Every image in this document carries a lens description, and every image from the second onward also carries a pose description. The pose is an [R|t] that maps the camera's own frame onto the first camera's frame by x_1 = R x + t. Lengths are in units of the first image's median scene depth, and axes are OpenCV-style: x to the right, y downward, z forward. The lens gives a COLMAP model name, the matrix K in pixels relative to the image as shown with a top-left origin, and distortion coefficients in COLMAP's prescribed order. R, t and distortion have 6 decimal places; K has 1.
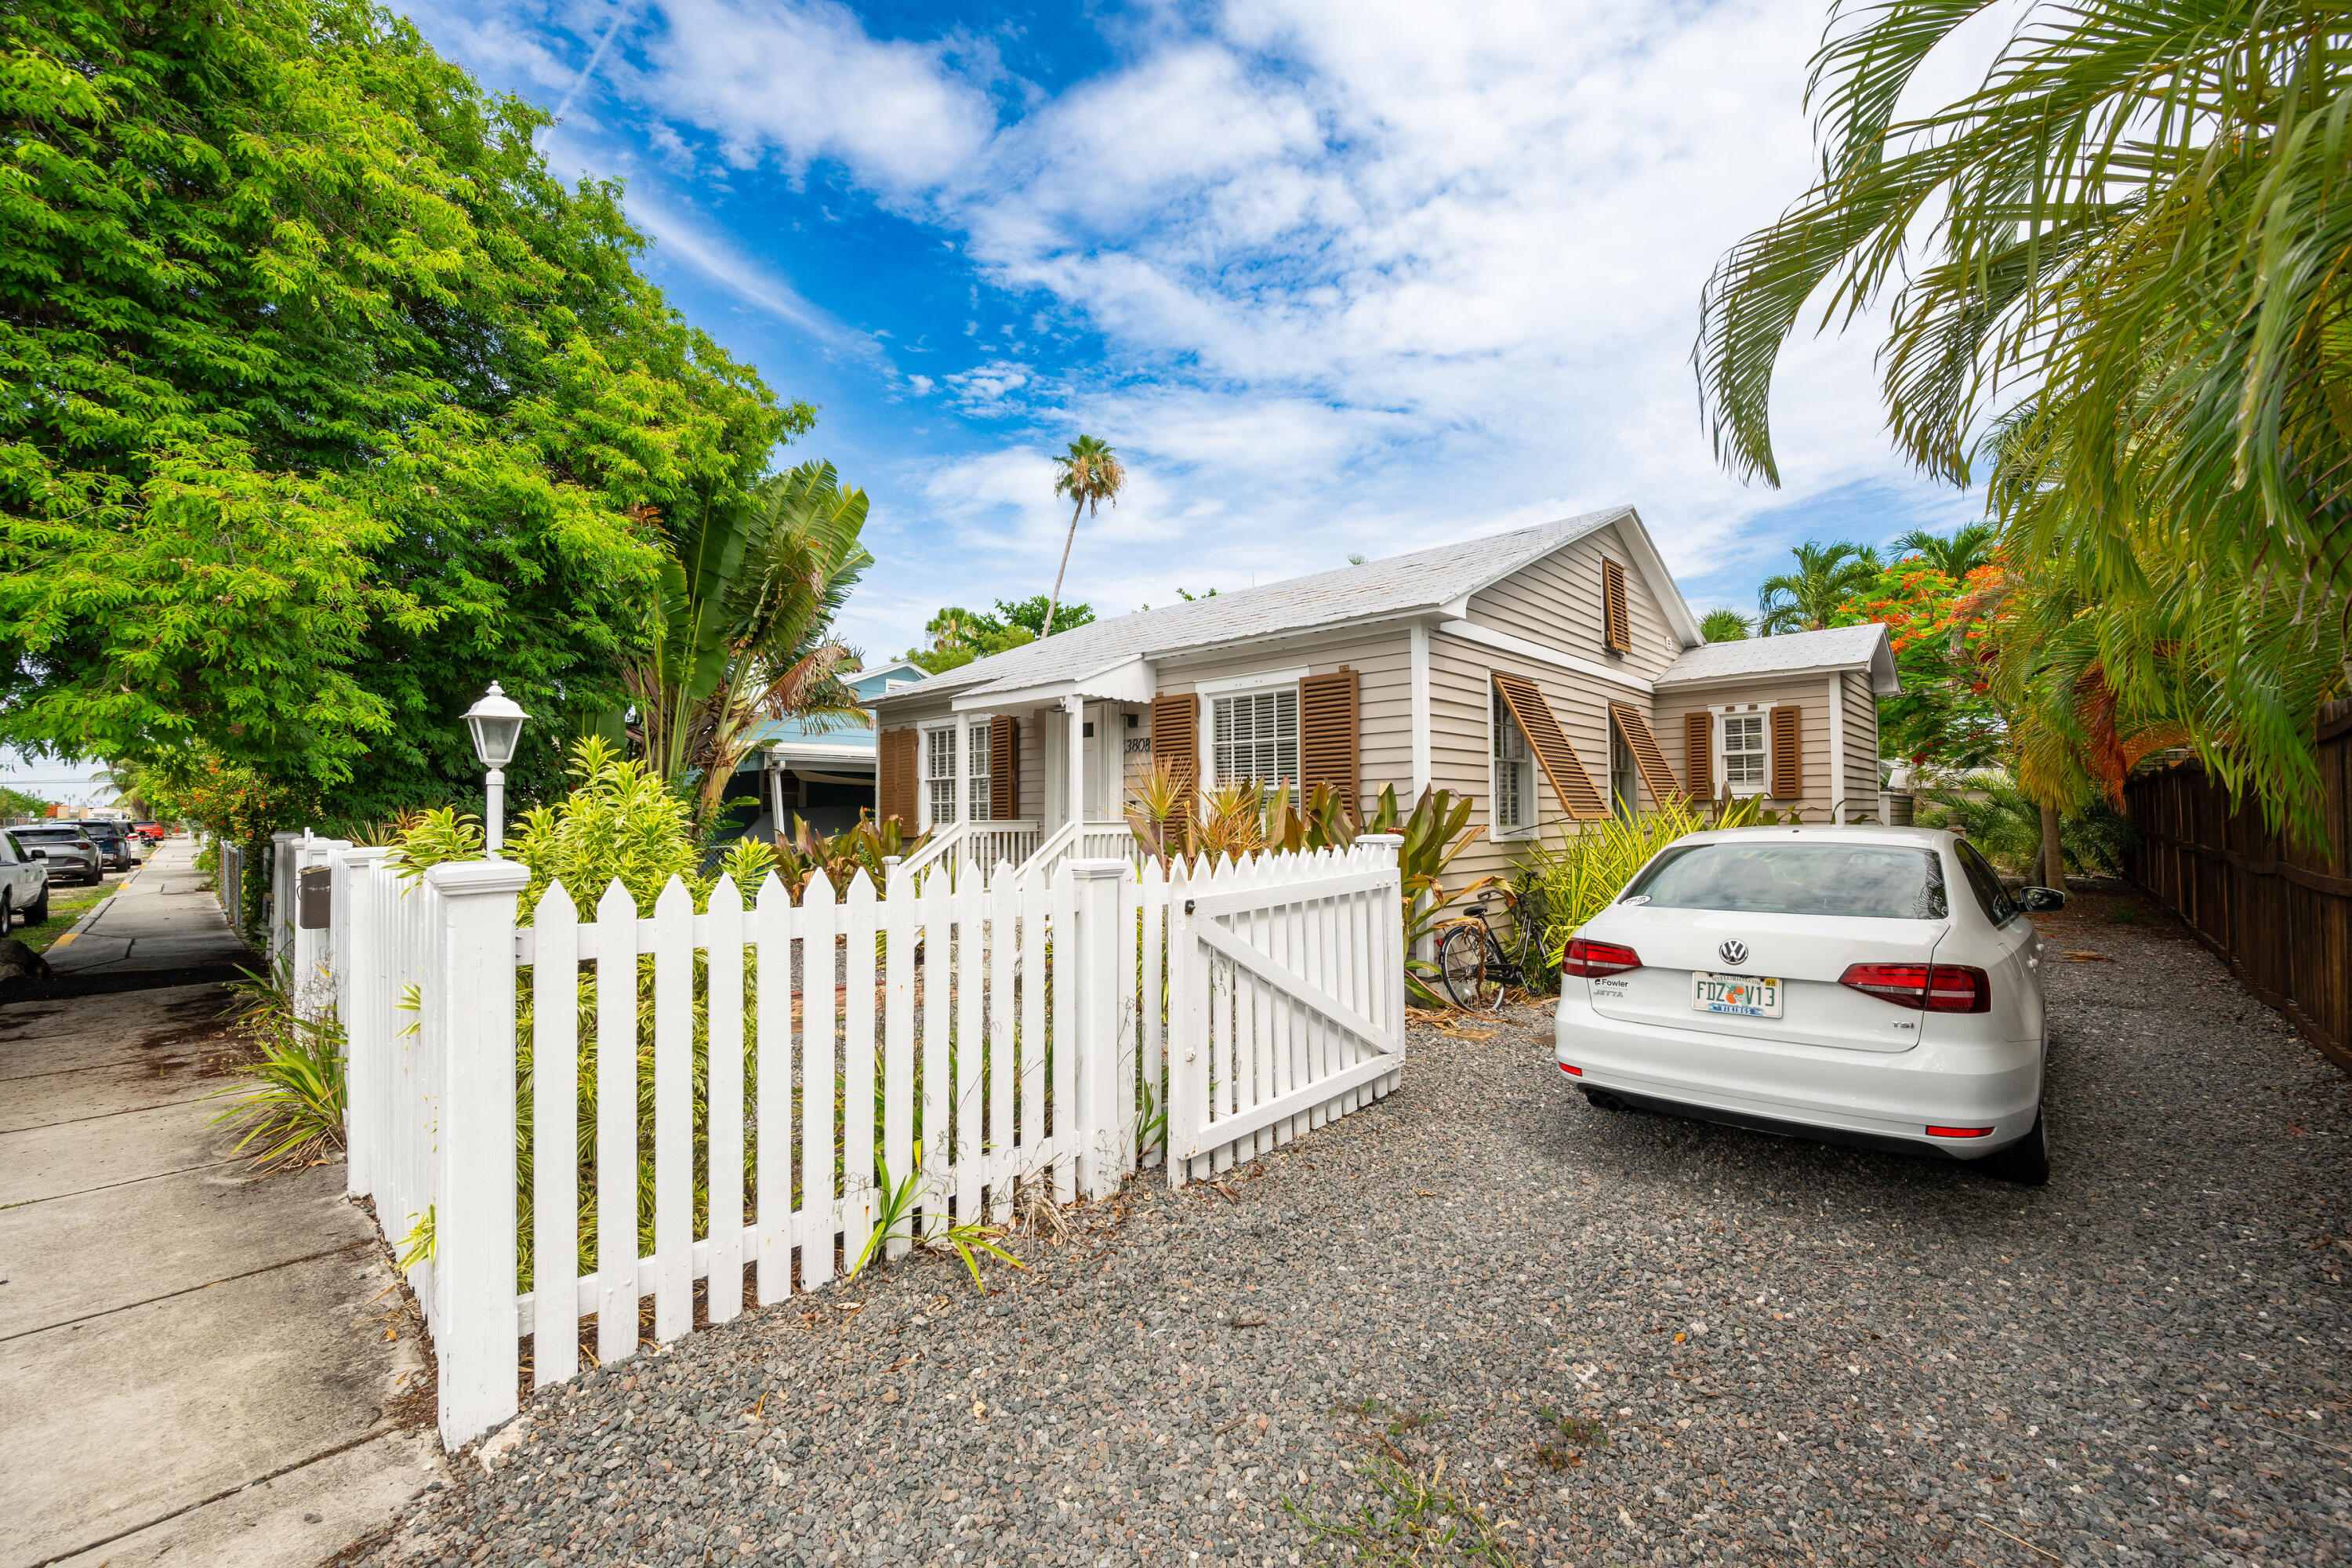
lens RADIAL K [[945.2, 0, 1209.3], [0, 945.2, 776.7], [0, 0, 1]] dist [-0.000992, 0.000092]
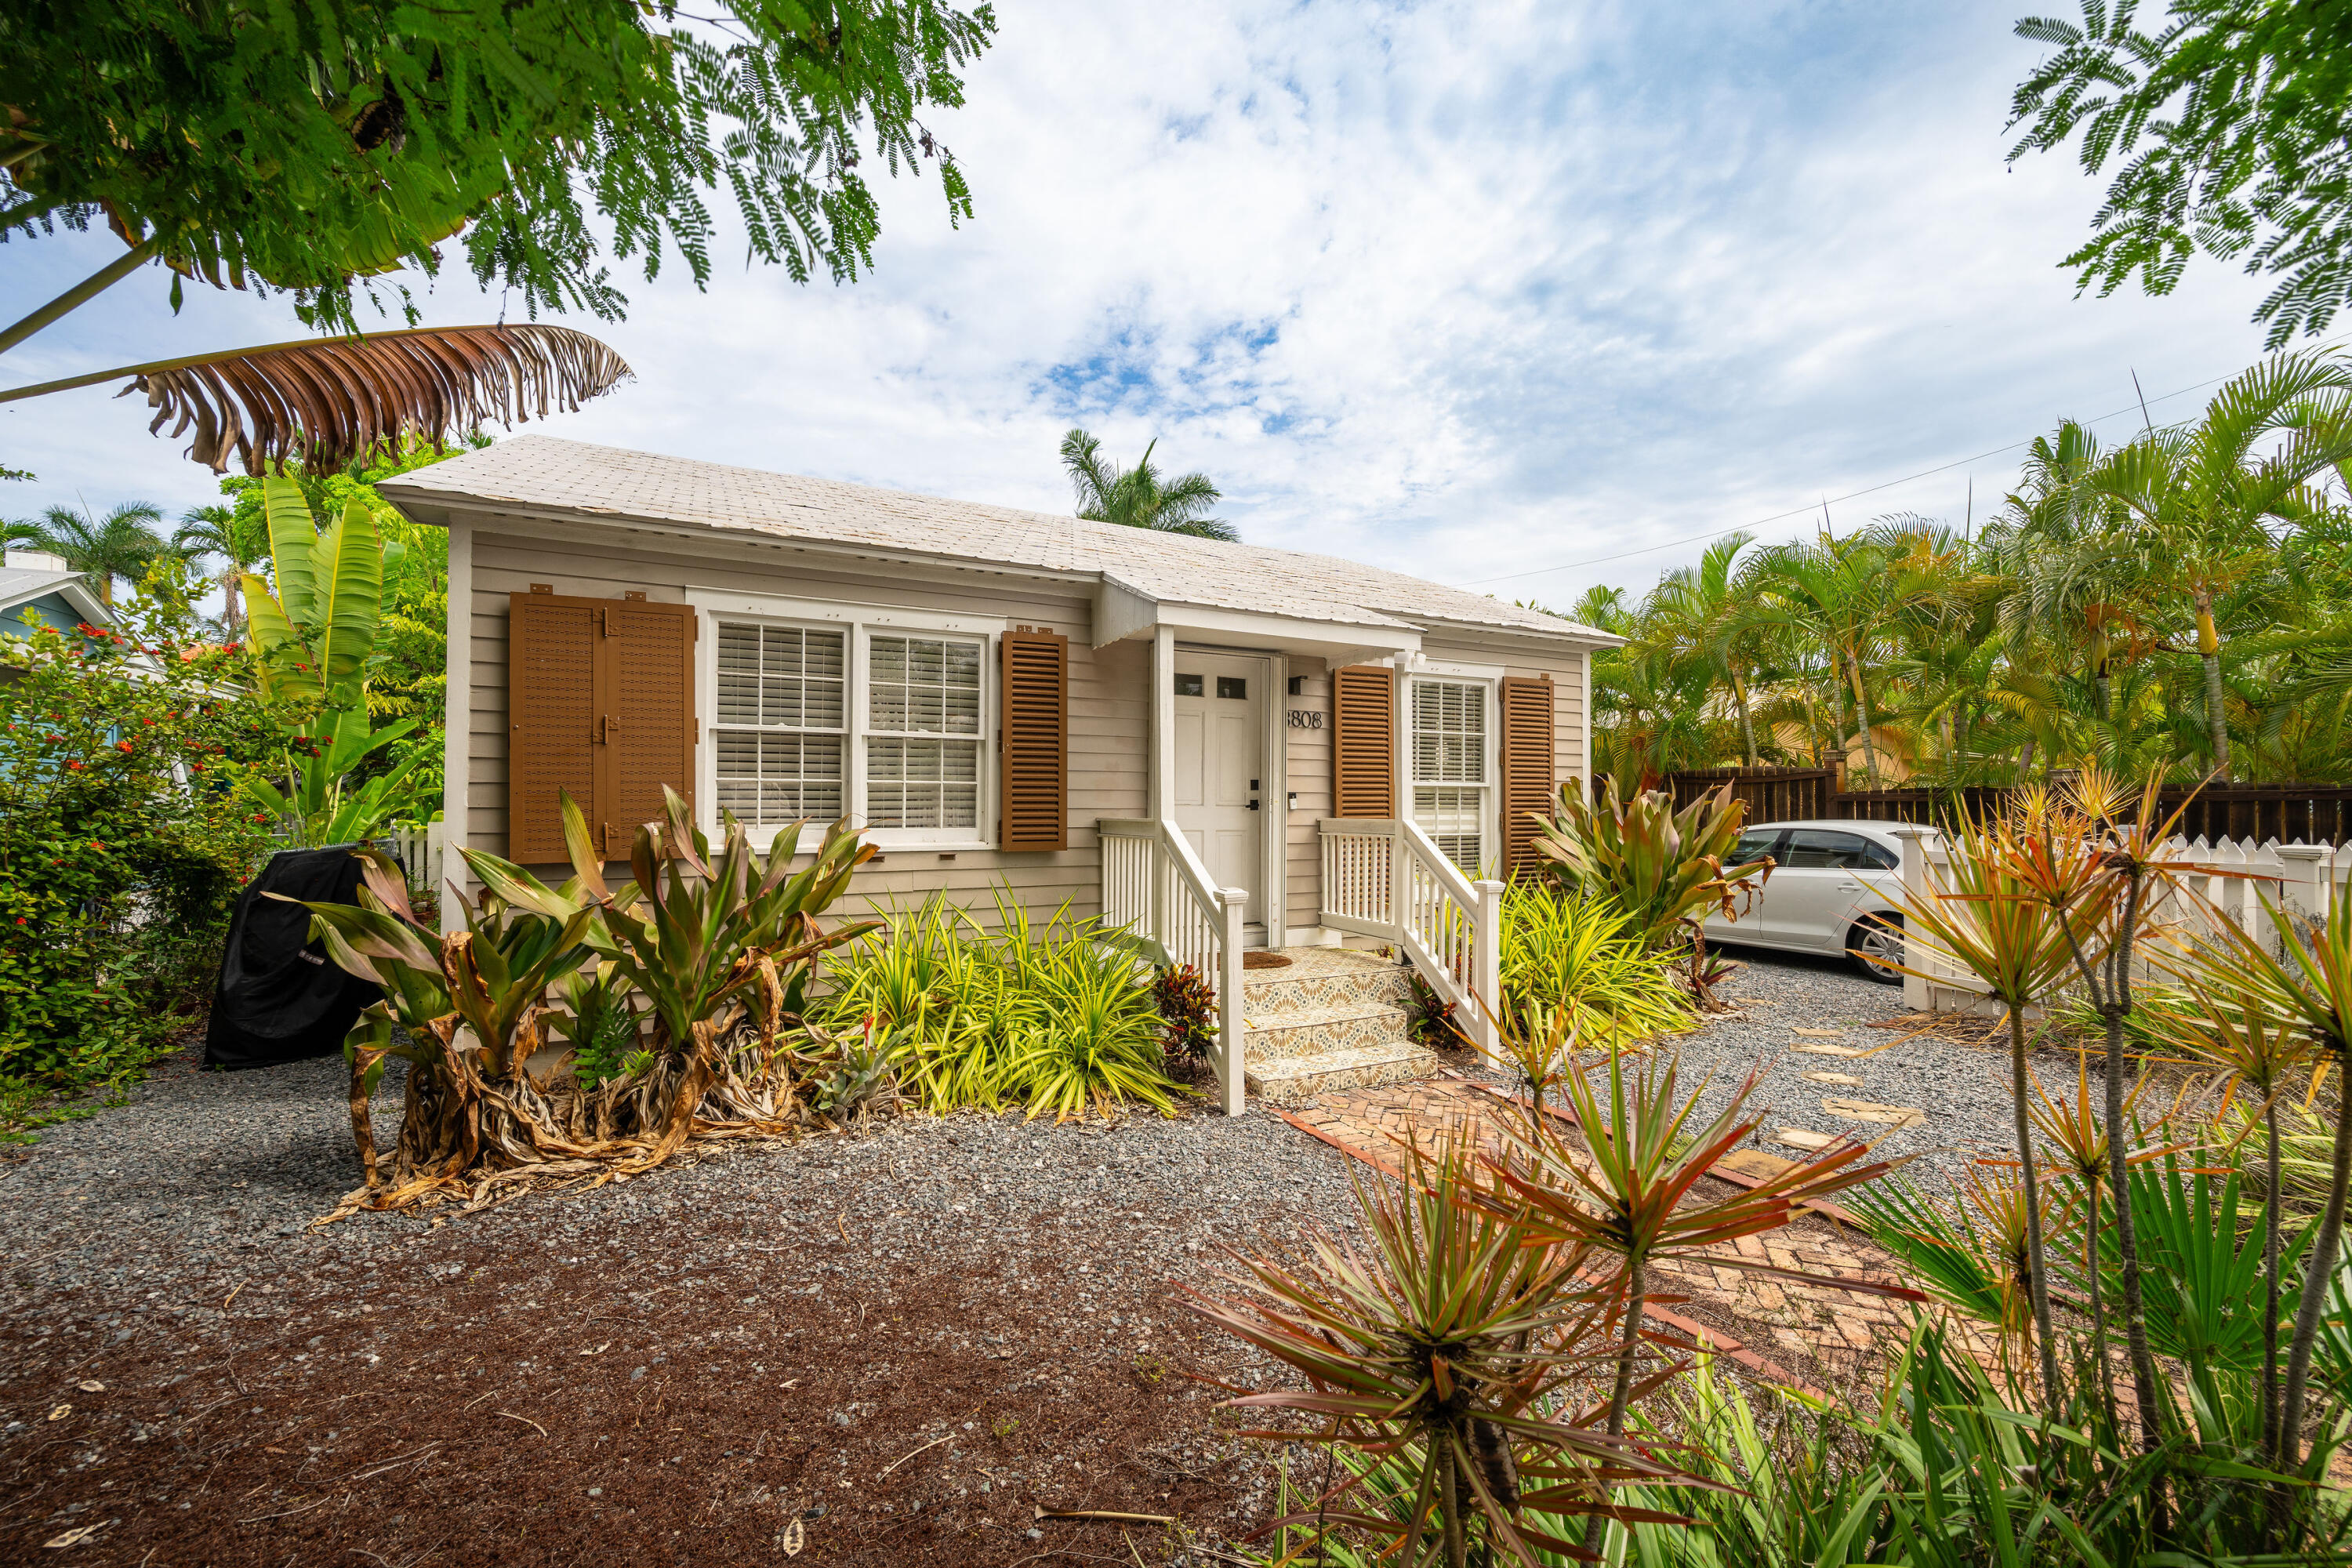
lens RADIAL K [[912.1, 0, 1182.2], [0, 912.1, 791.8], [0, 0, 1]] dist [-0.001905, -0.000014]
pose [[0.399115, 0.015855, 0.916764, -0.789453], [-0.057486, 0.998316, 0.007762, 0.024665], [-0.915097, -0.055799, 0.399354, 0.792067]]
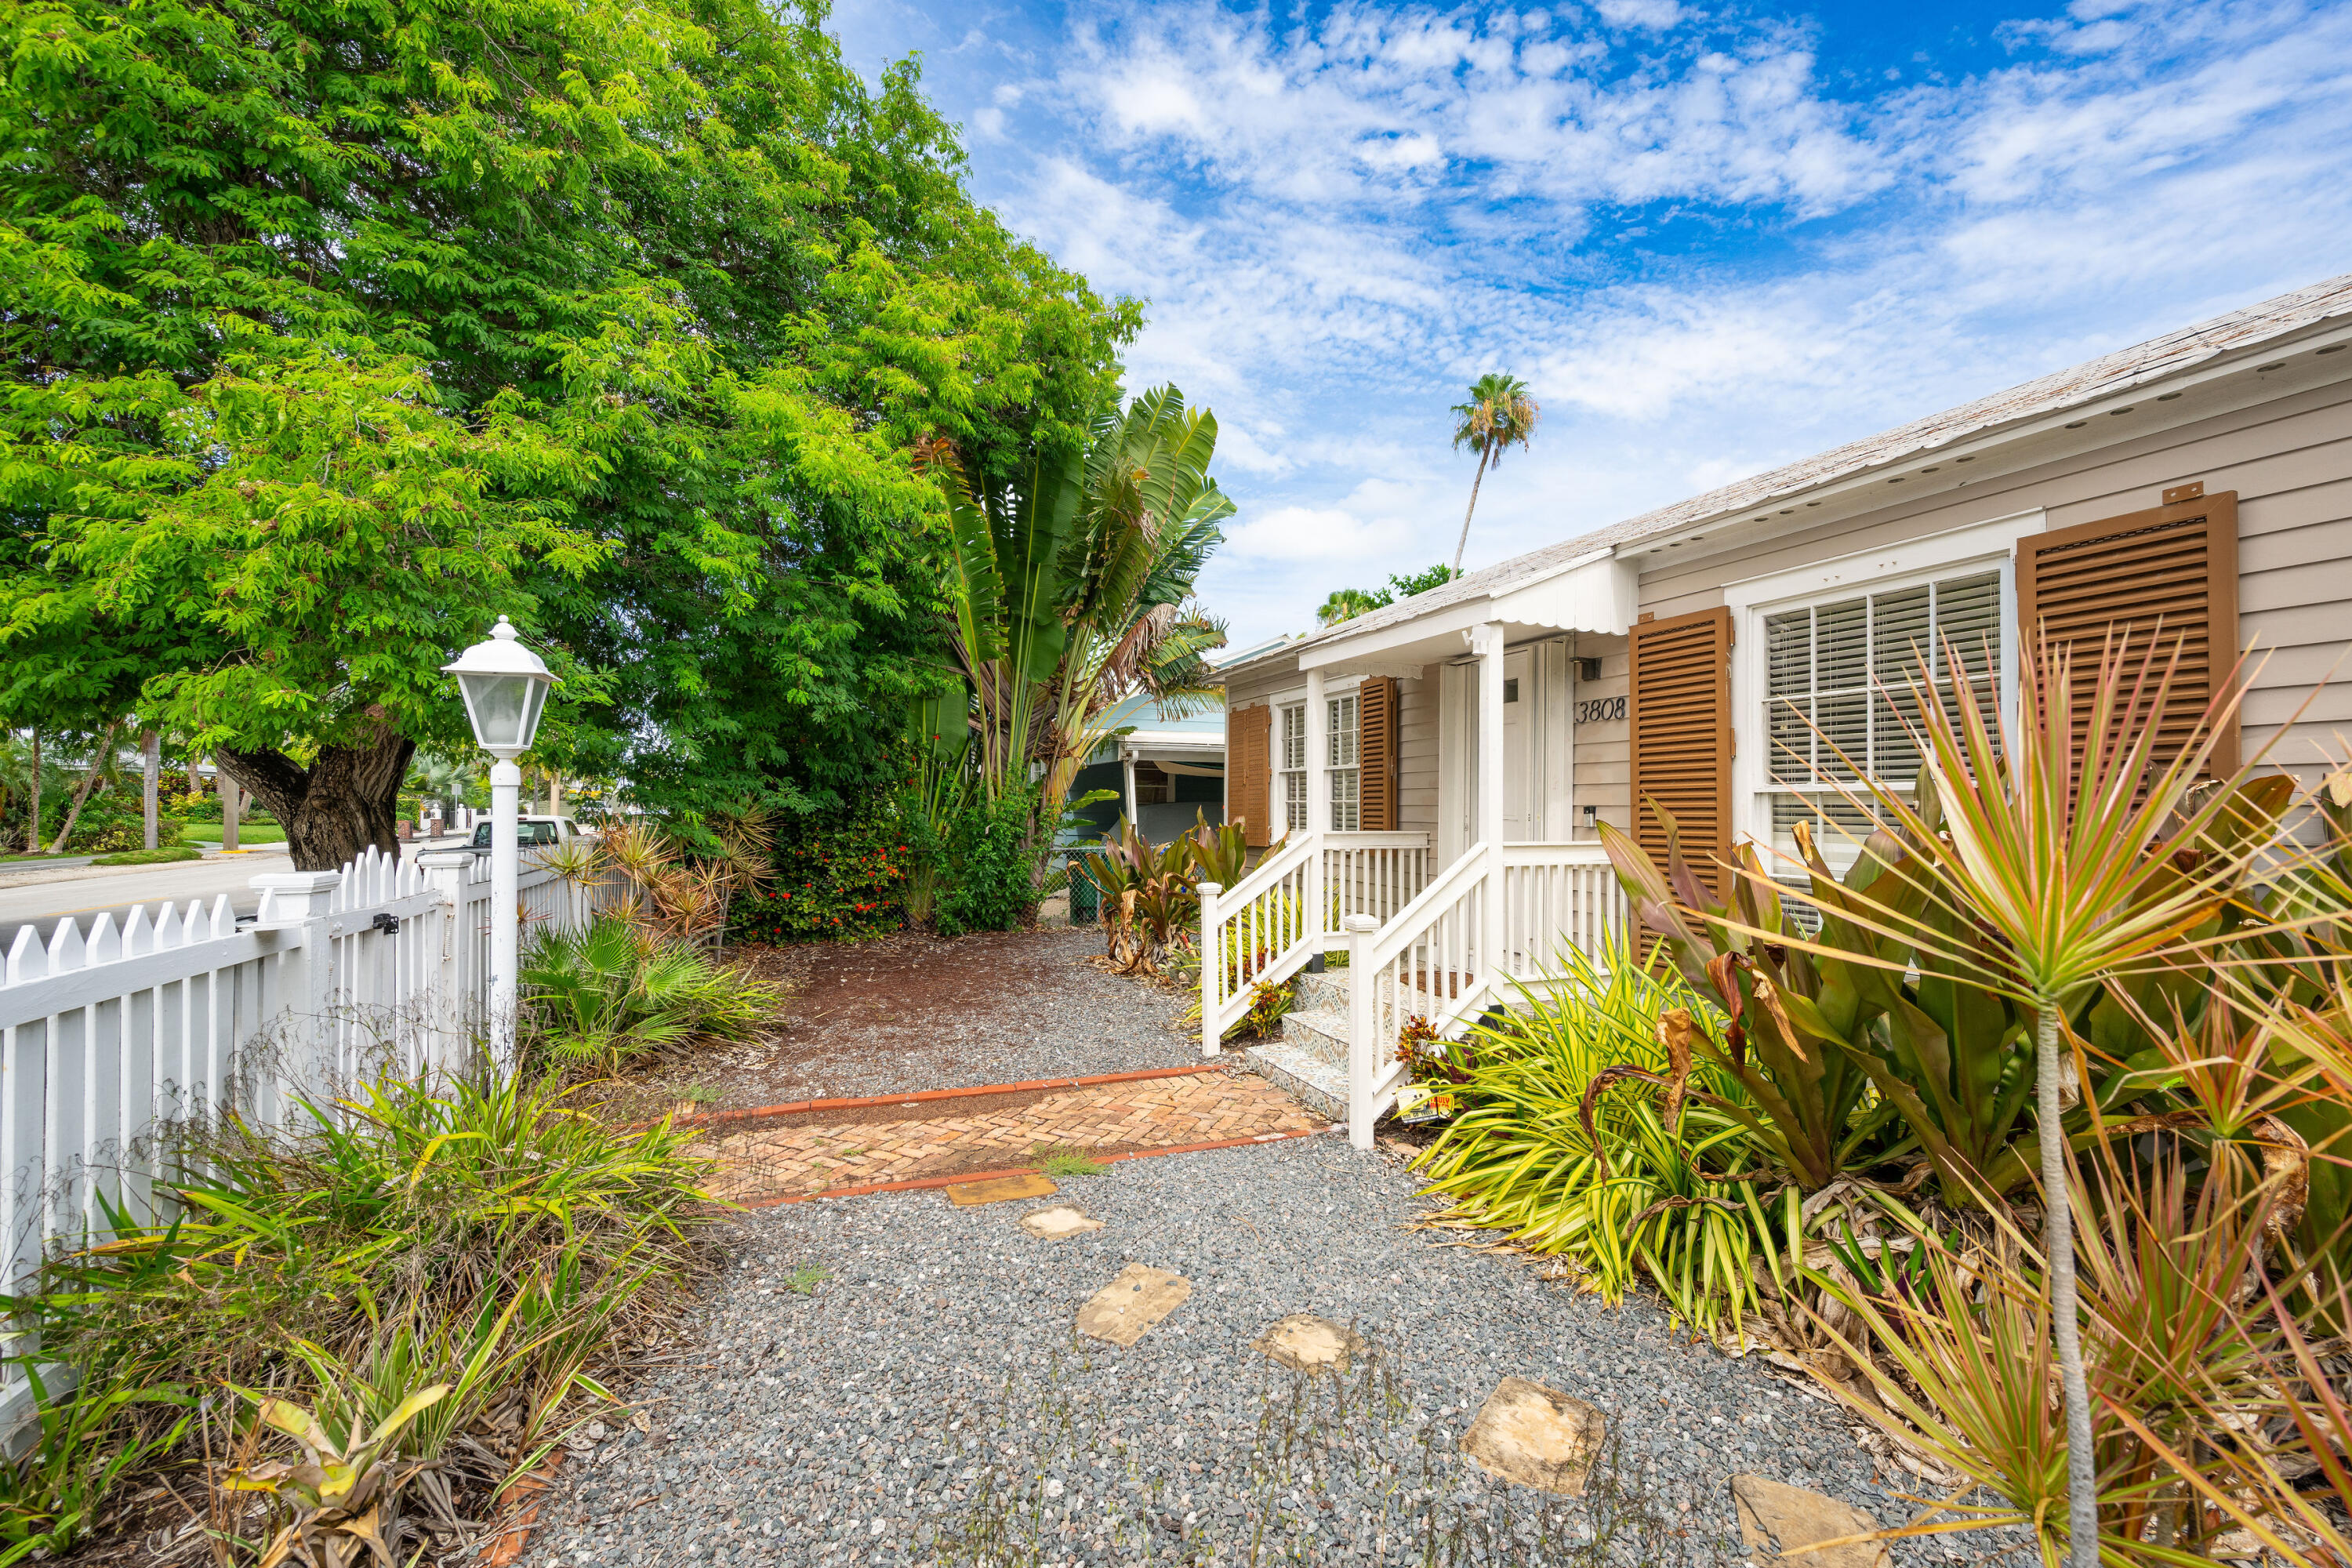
lens RADIAL K [[912.1, 0, 1182.2], [0, 912.1, 791.8], [0, 0, 1]] dist [-0.001905, -0.000014]
pose [[0.899470, 0.003377, -0.436969, -0.061651], [0.008657, 0.999636, 0.025547, 0.000203], [0.436896, -0.026762, 0.899114, 0.380326]]
